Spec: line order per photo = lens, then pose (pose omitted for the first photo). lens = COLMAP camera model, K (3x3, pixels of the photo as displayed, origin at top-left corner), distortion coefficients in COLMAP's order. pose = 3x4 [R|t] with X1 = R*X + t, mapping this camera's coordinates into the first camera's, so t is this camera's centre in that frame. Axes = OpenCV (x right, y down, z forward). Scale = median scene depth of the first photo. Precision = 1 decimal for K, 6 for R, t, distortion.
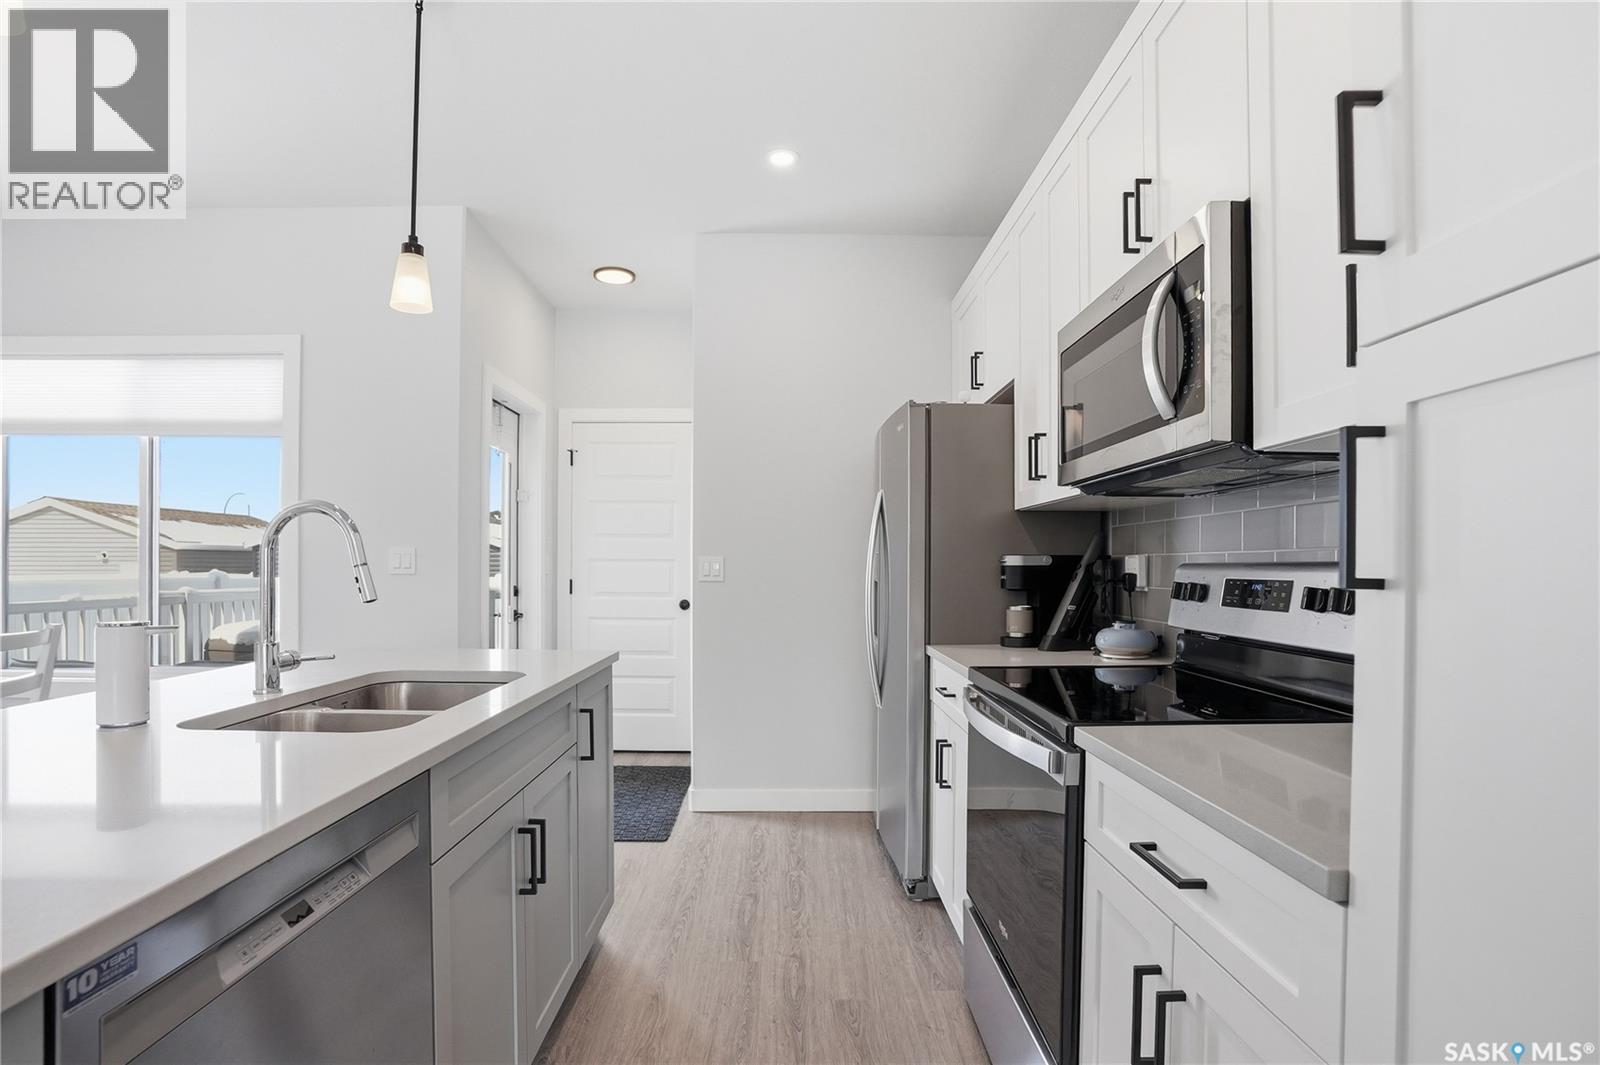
lens RADIAL K [[772.9, 0, 800.9], [0, 772.9, 574.4], [0, 0, 1]] dist [-0.076795, 0.029905]
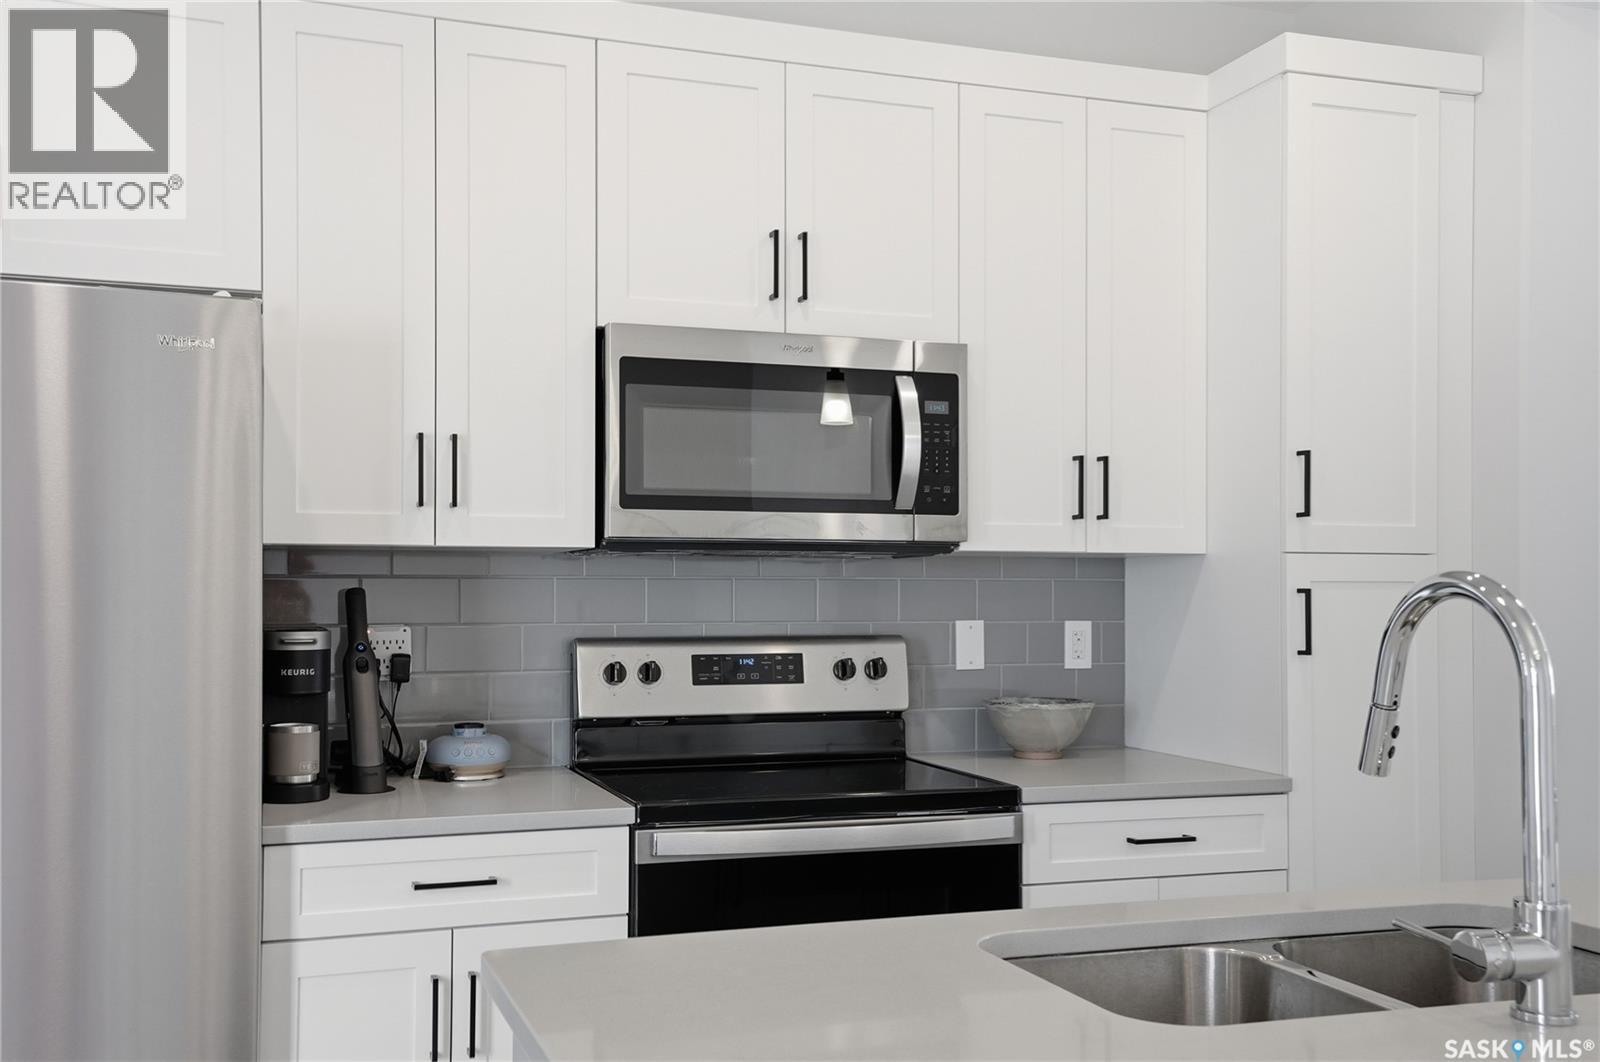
lens RADIAL K [[1615.1, 0, 796.3], [0, 1615.1, 587.0], [0, 0, 1]] dist [0.050767, -0.006234]
pose [[-0.329824, -0.008655, 0.944003, -0.968665], [0.004482, 0.999932, 0.010733, -0.070884], [-0.944032, 0.007771, -0.329763, 1.125322]]
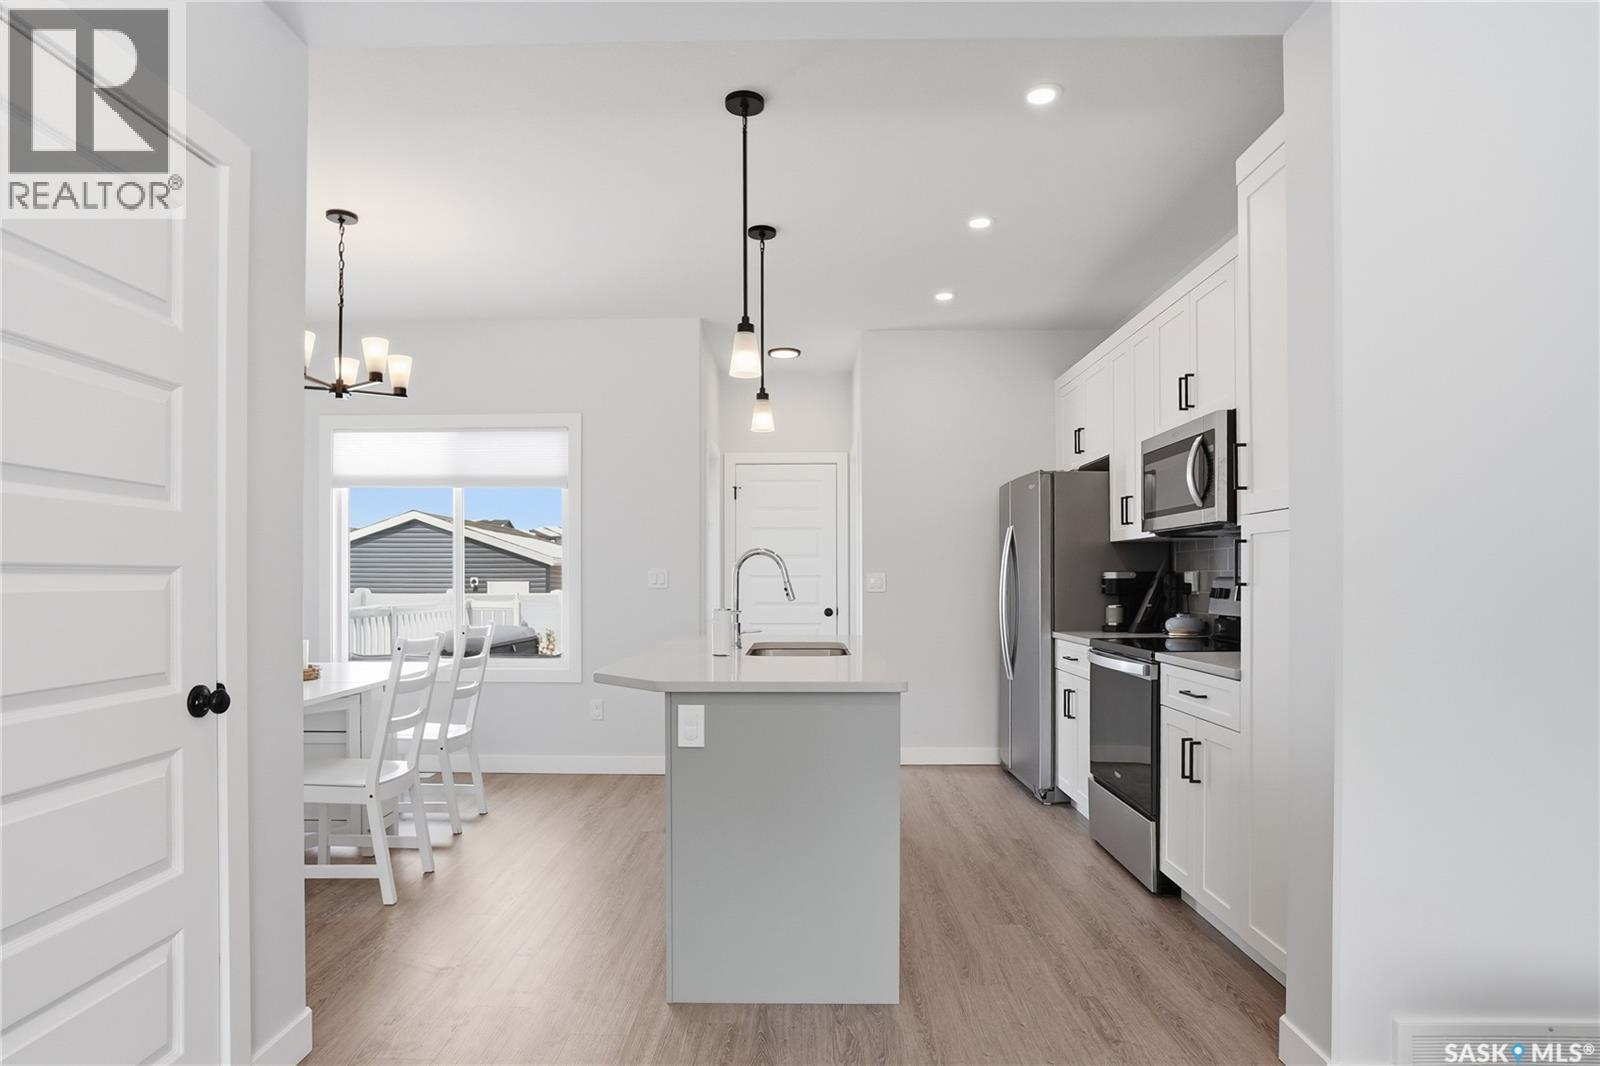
lens RADIAL K [[893.7, 0, 800.1], [0, 893.7, 584.3], [0, 0, 1]] dist [-0.038774, 0.000414]
pose [[0.999647, -0.007497, -0.025484, -0.314689], [0.007357, 0.999957, -0.005609, 0.005288], [0.025525, 0.005419, 0.999660, -0.835695]]
